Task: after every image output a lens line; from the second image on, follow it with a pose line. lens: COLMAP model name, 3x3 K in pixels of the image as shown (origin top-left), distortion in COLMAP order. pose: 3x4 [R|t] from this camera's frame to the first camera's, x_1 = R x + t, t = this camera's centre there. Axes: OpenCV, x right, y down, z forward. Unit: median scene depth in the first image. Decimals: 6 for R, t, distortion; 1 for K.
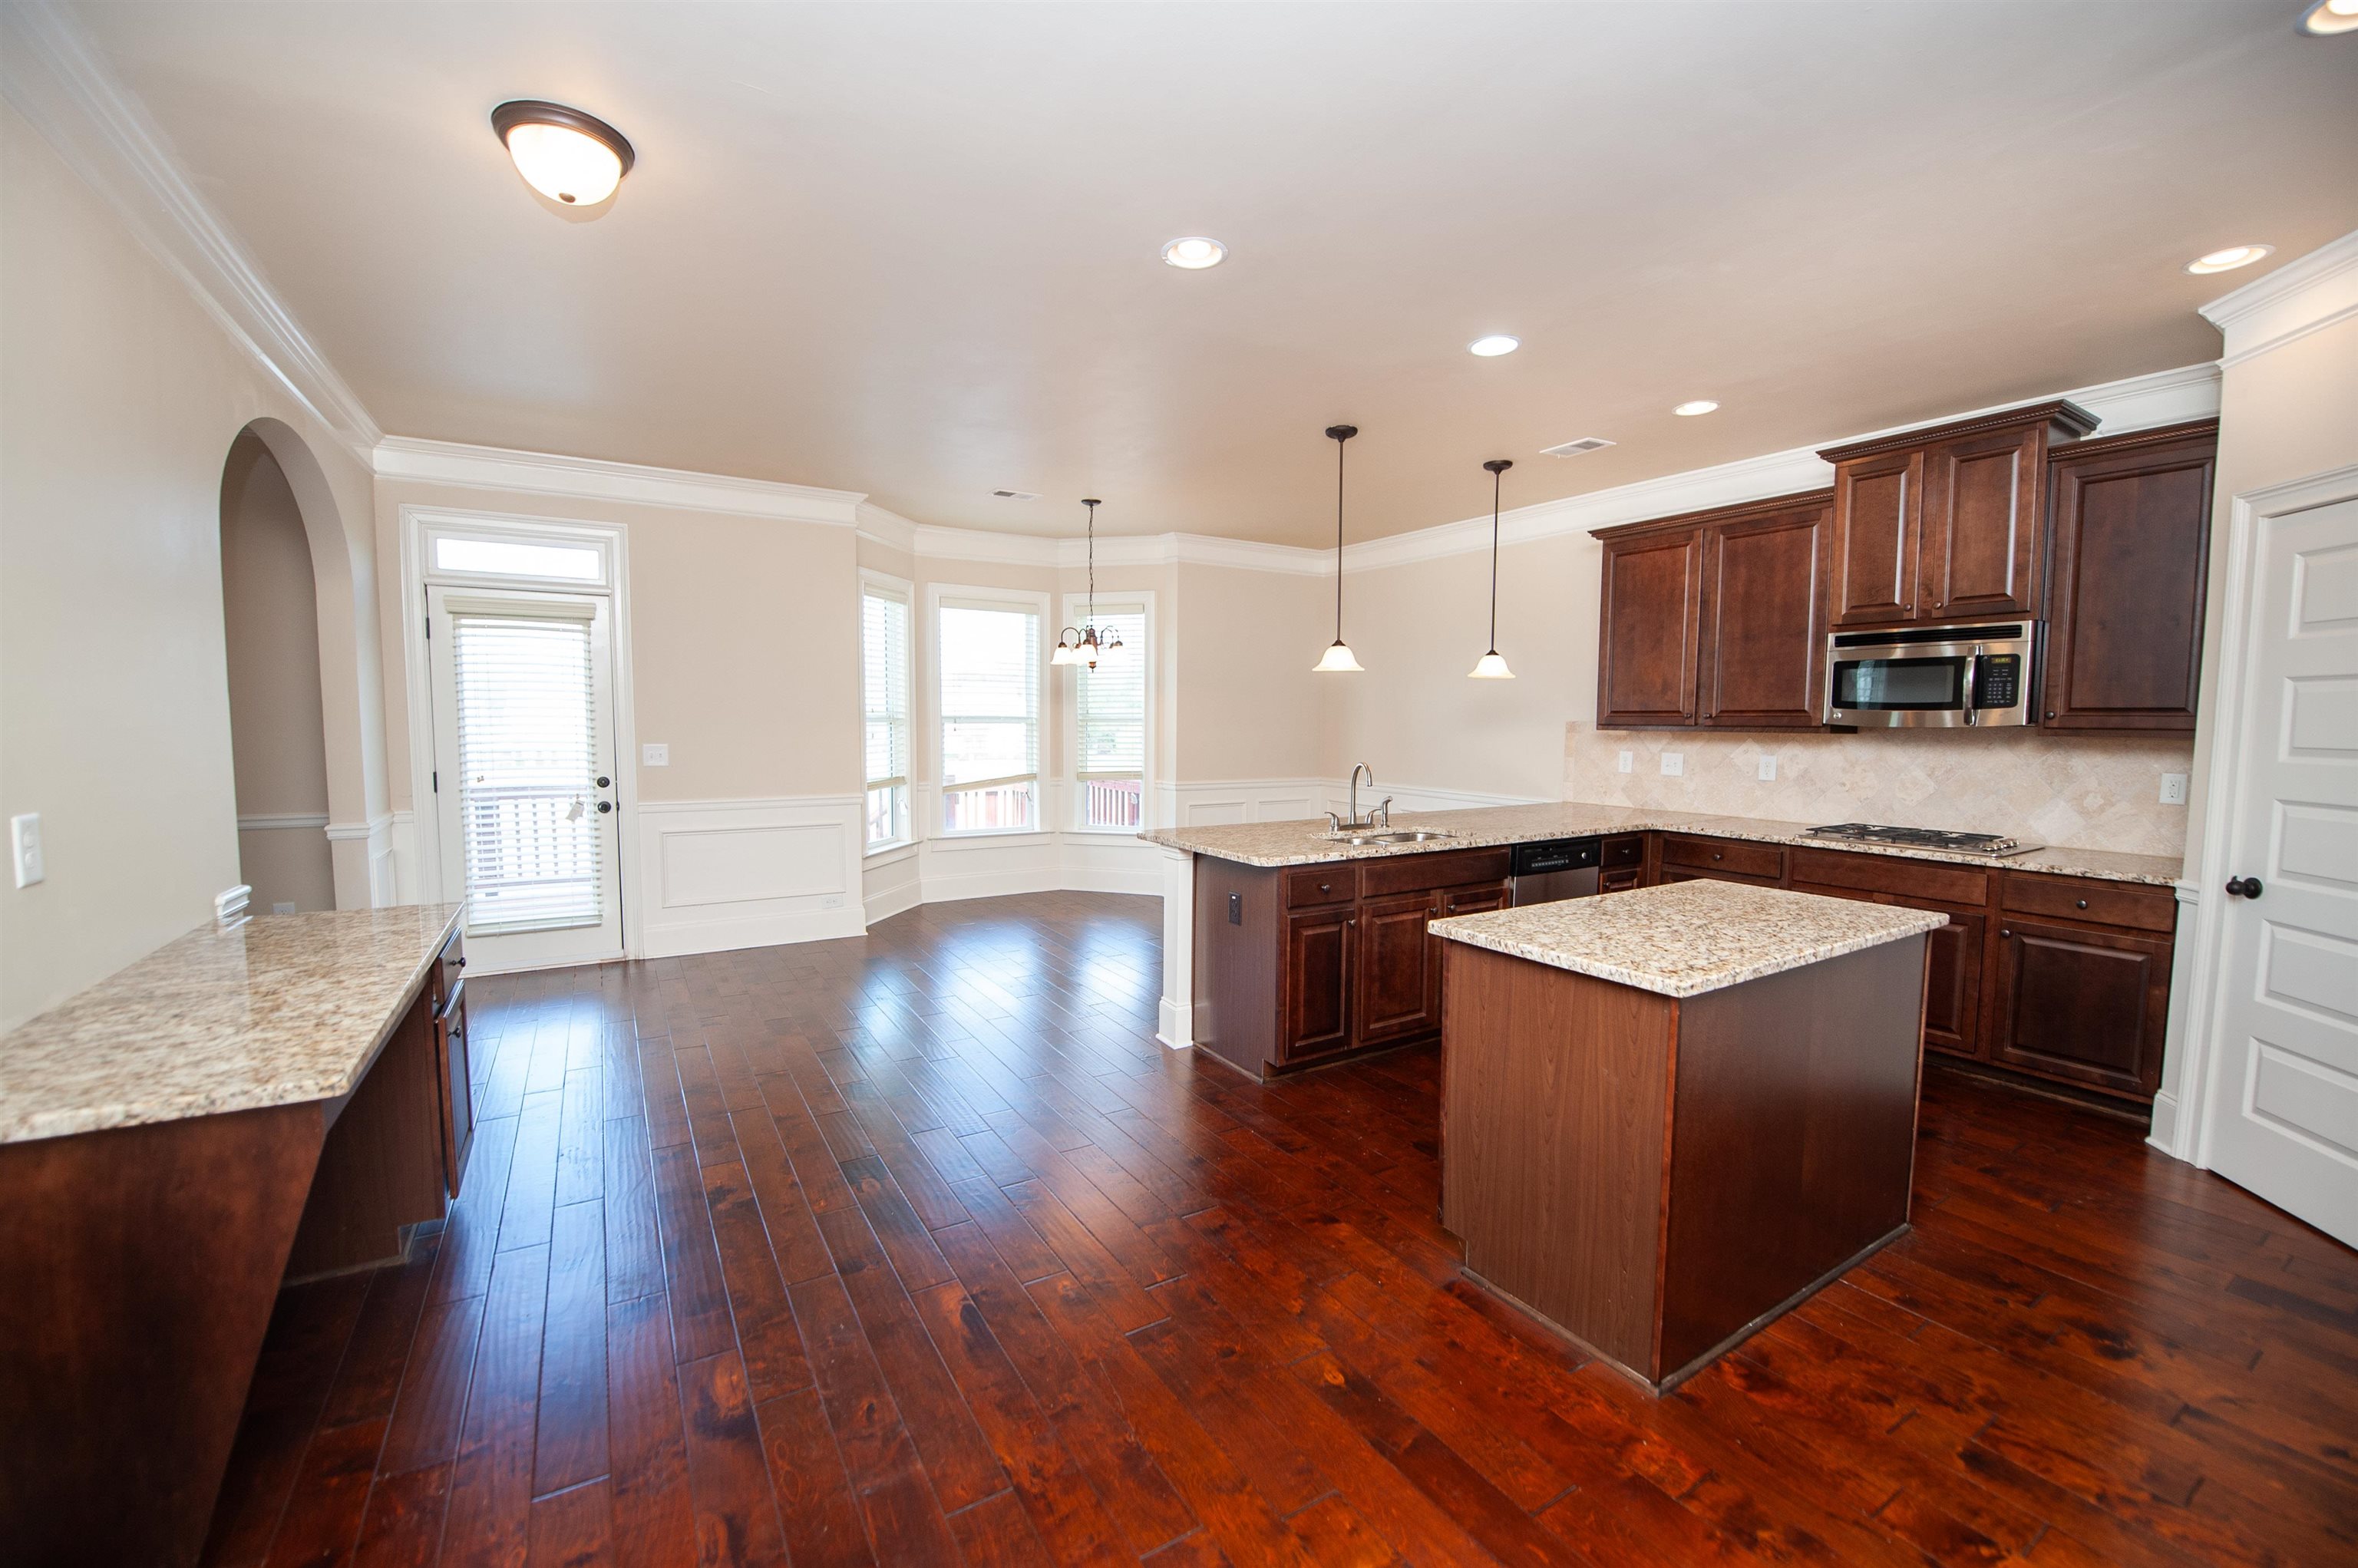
lens RADIAL K [[954.4, 0, 1195.8], [0, 954.4, 789.8], [0, 0, 1]] dist [-0.020405, -0.001629]
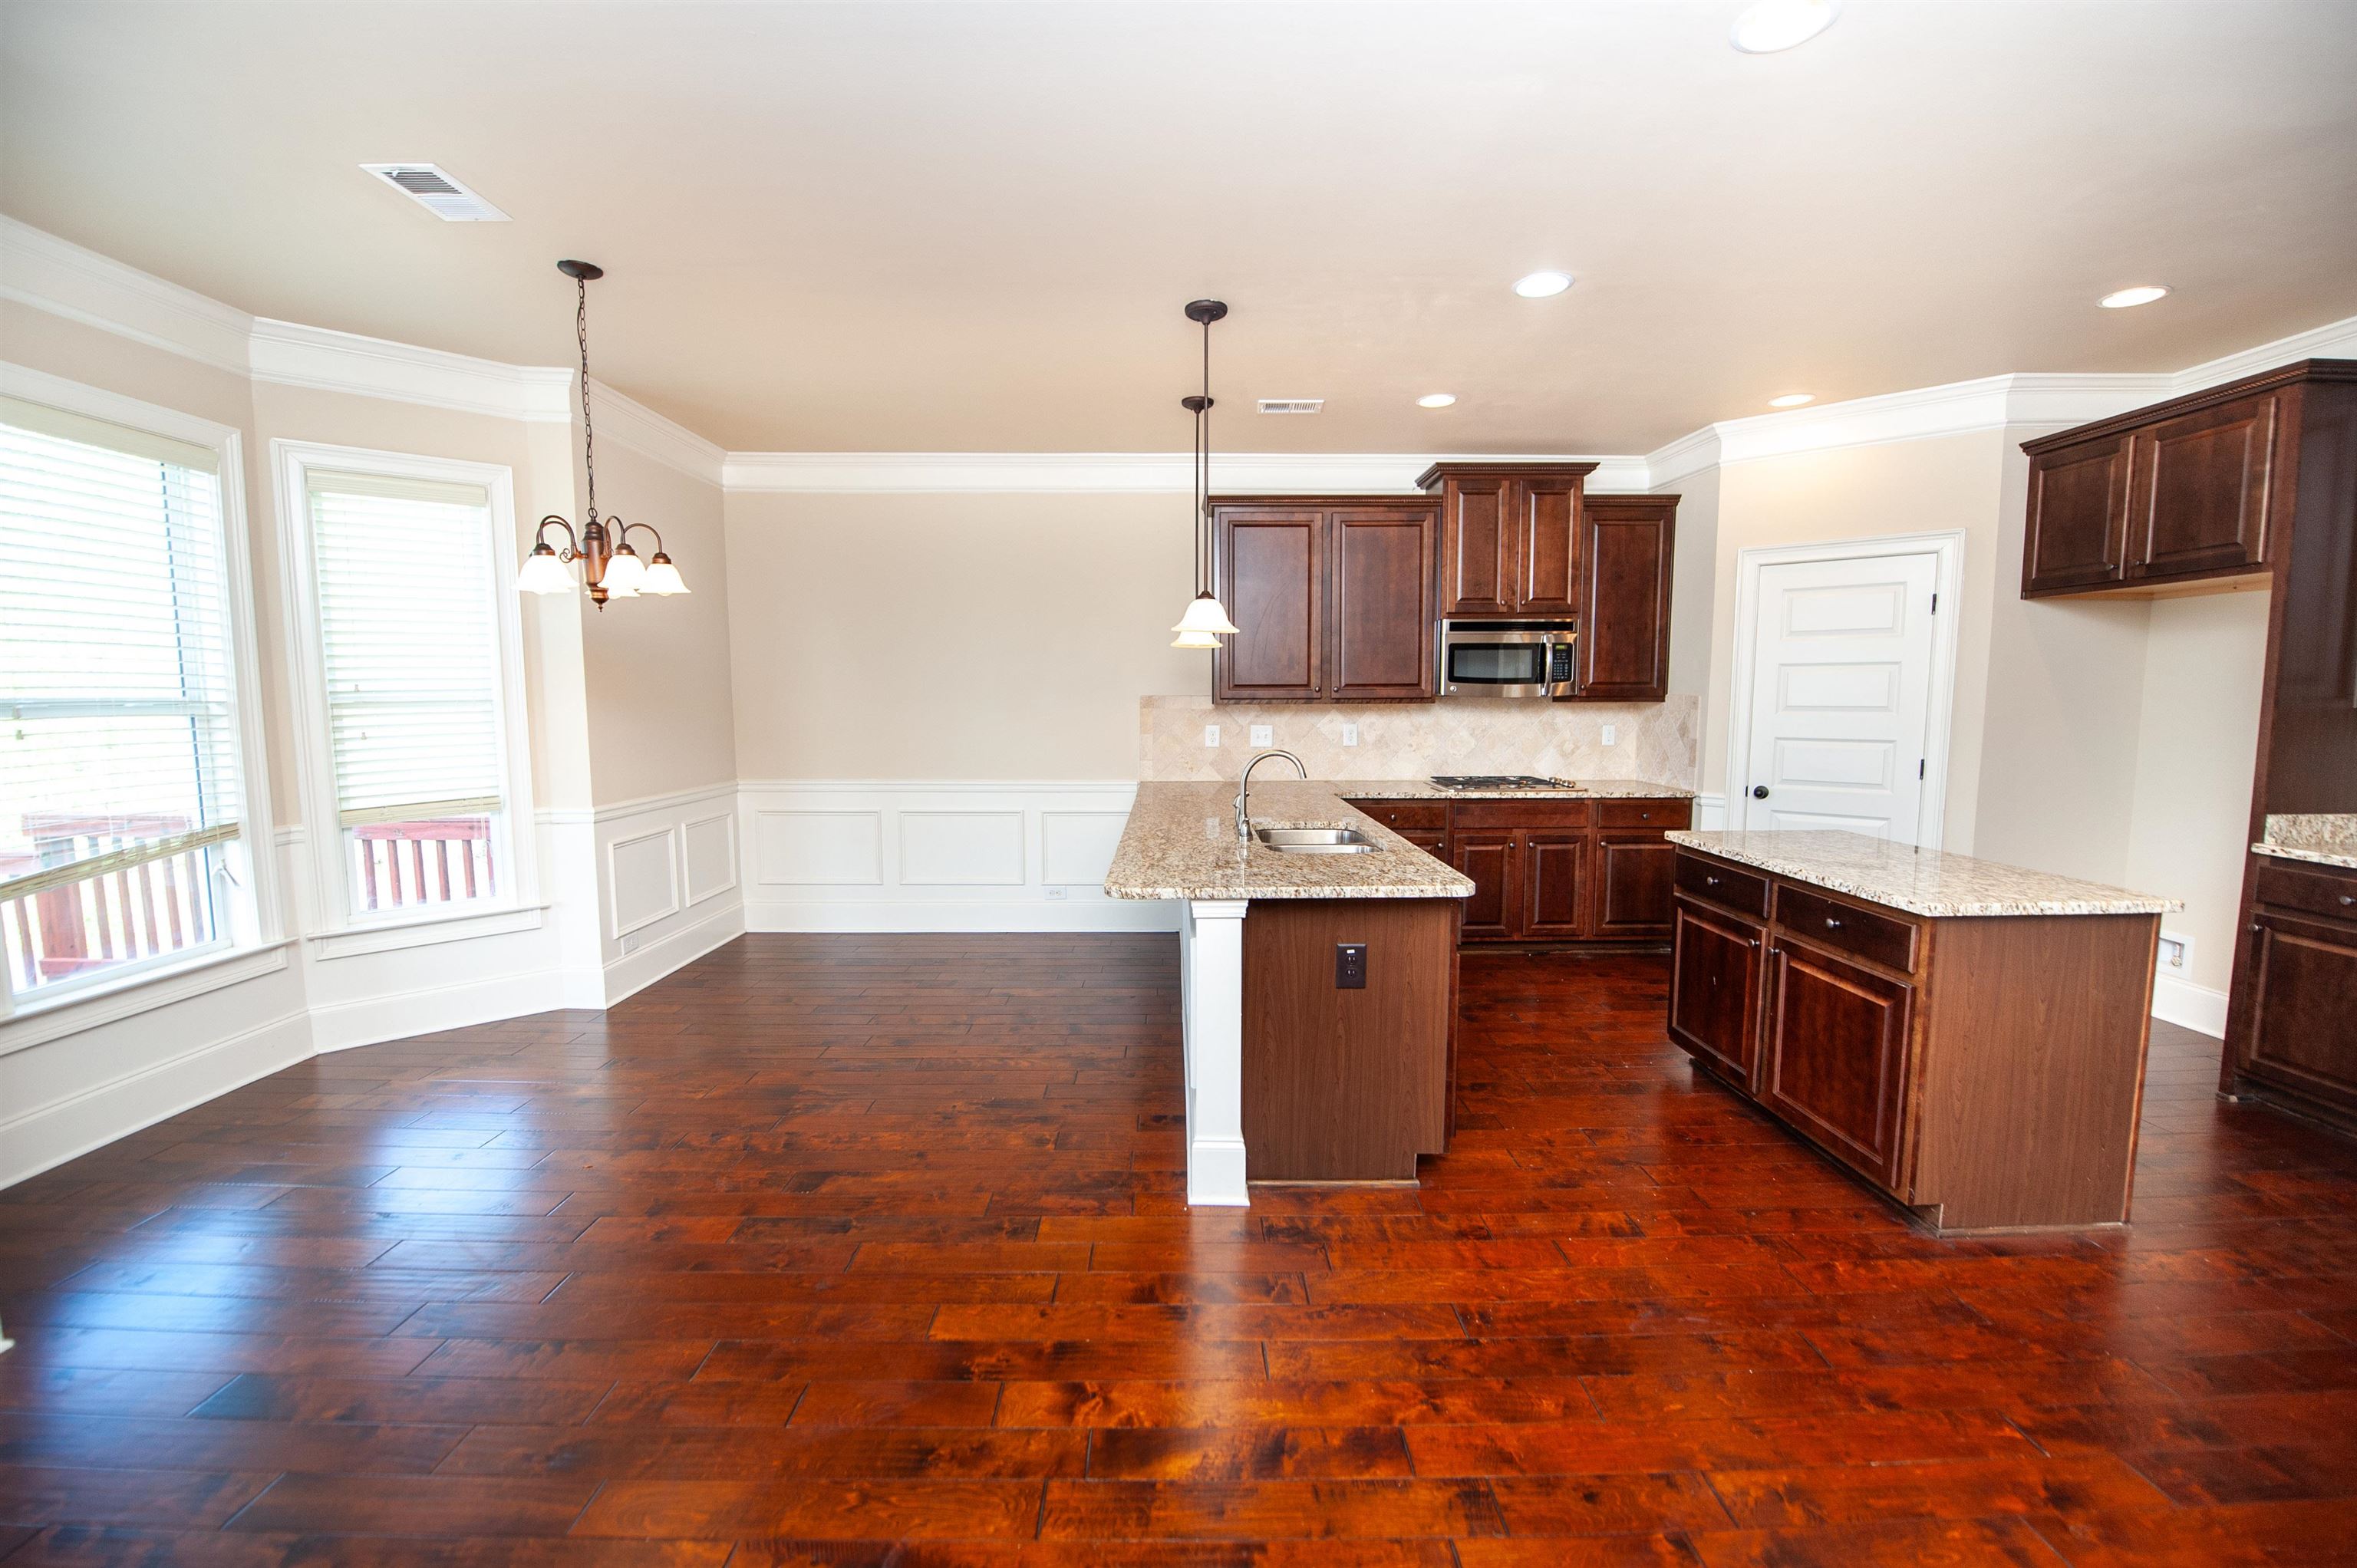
lens RADIAL K [[954.0, 0, 1187.2], [0, 954.0, 791.0], [0, 0, 1]] dist [-0.020405, -0.001629]
pose [[0.513890, -0.093982, 0.852693, -0.592953], [0.070395, 0.995248, 0.067269, -0.058610], [-0.854963, 0.025457, 0.518064, 0.722163]]
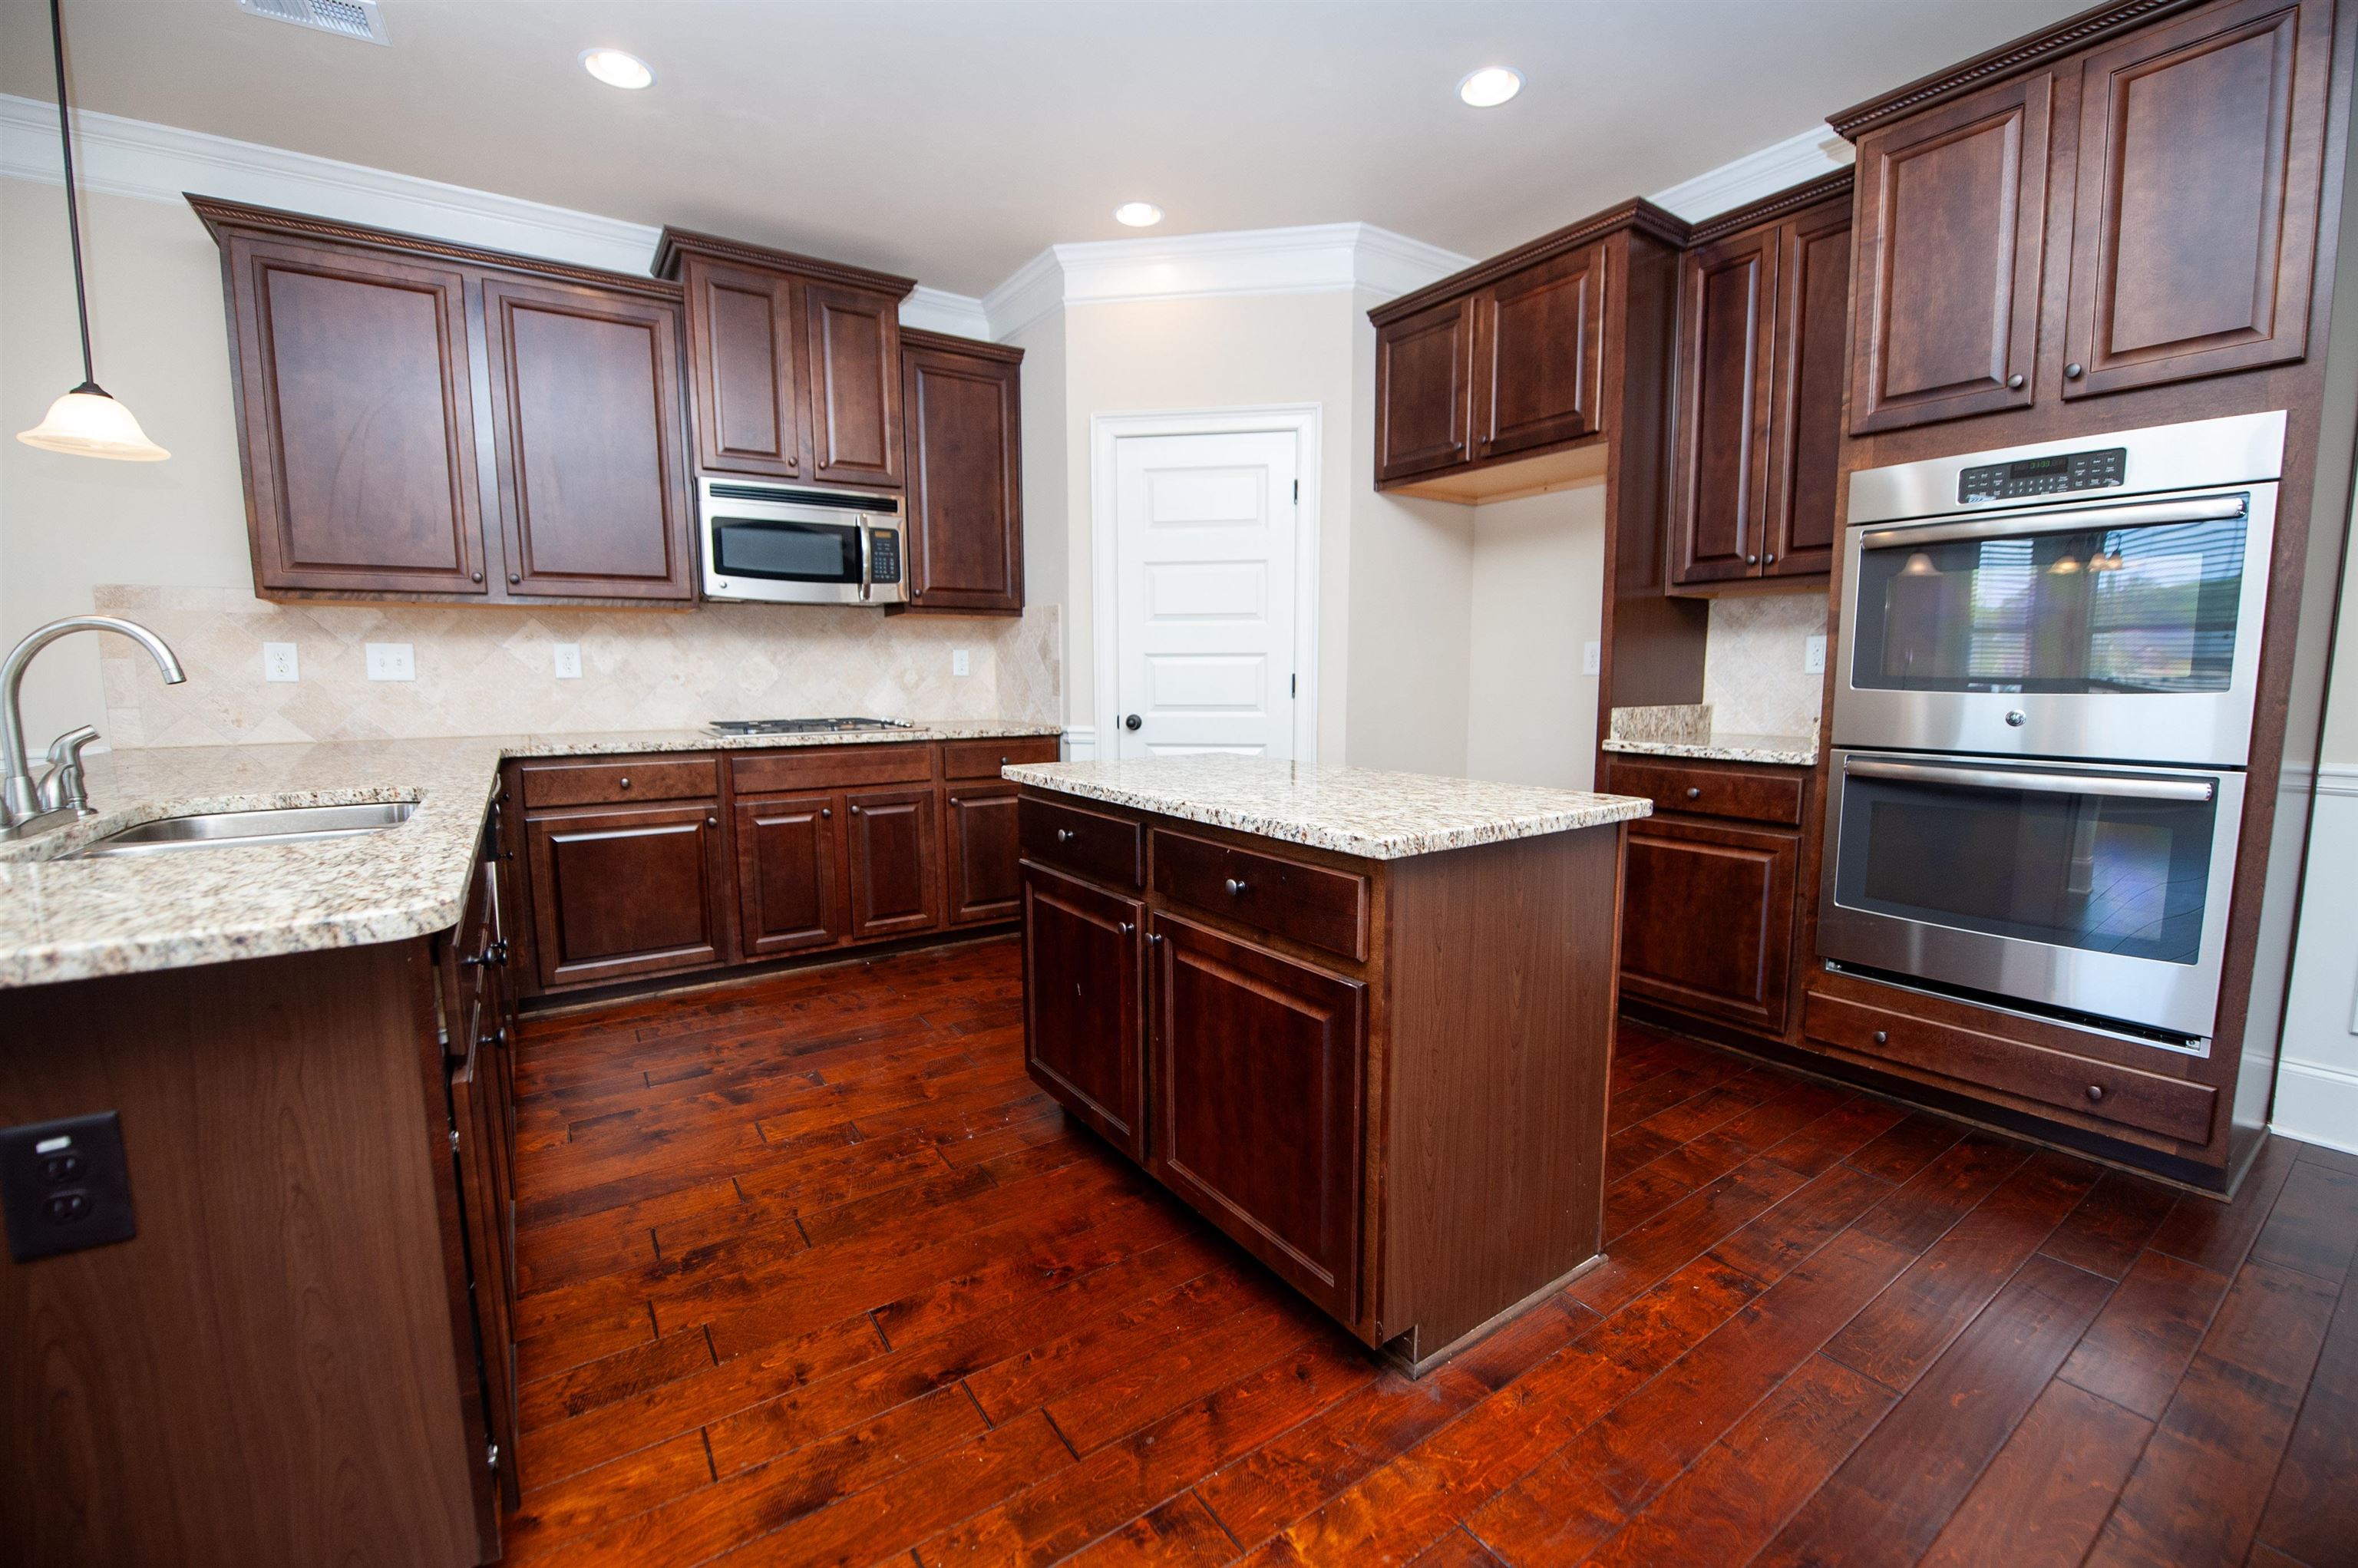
lens RADIAL K [[954.4, 0, 1182.4], [0, 954.4, 793.9], [0, 0, 1]] dist [-0.020405, -0.001629]
pose [[-0.046038, -0.131945, 0.990187, -0.174123], [0.078215, 0.987719, 0.135253, 0.020067], [-0.995873, 0.083674, -0.035152, 0.712598]]
